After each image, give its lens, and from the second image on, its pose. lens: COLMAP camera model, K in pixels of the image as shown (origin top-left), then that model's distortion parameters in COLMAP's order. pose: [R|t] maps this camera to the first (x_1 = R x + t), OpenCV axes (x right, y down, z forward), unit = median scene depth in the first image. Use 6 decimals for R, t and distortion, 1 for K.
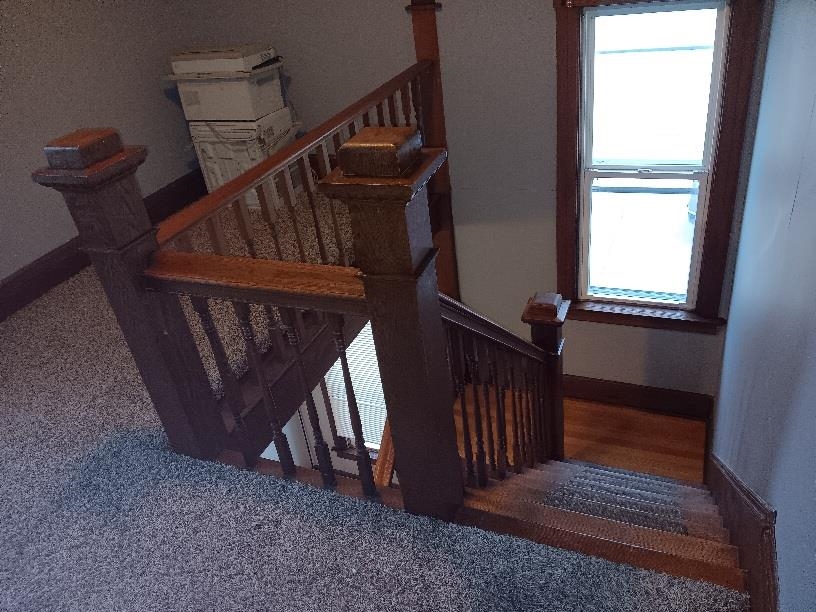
lens RADIAL K [[641.7, 0, 408.0], [0, 641.7, 306.0], [0, 0, 1]] dist [0.039423, -0.006412]
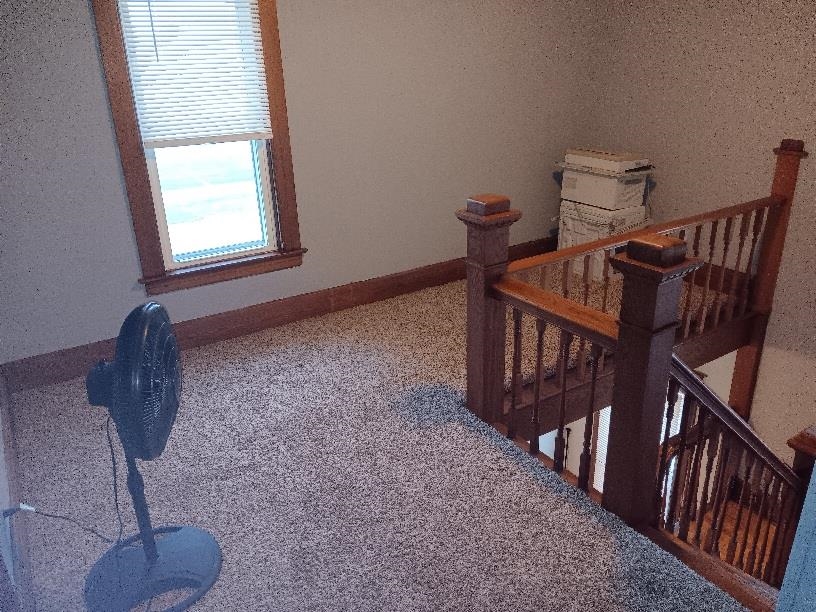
lens RADIAL K [[641.7, 0, 408.0], [0, 641.7, 306.0], [0, 0, 1]] dist [0.039423, -0.006412]
pose [[0.821769, 0.306559, -0.480329, 0.108450], [-0.360073, 0.932693, -0.020759, 0.058565], [0.441636, 0.190013, 0.876842, -0.261469]]
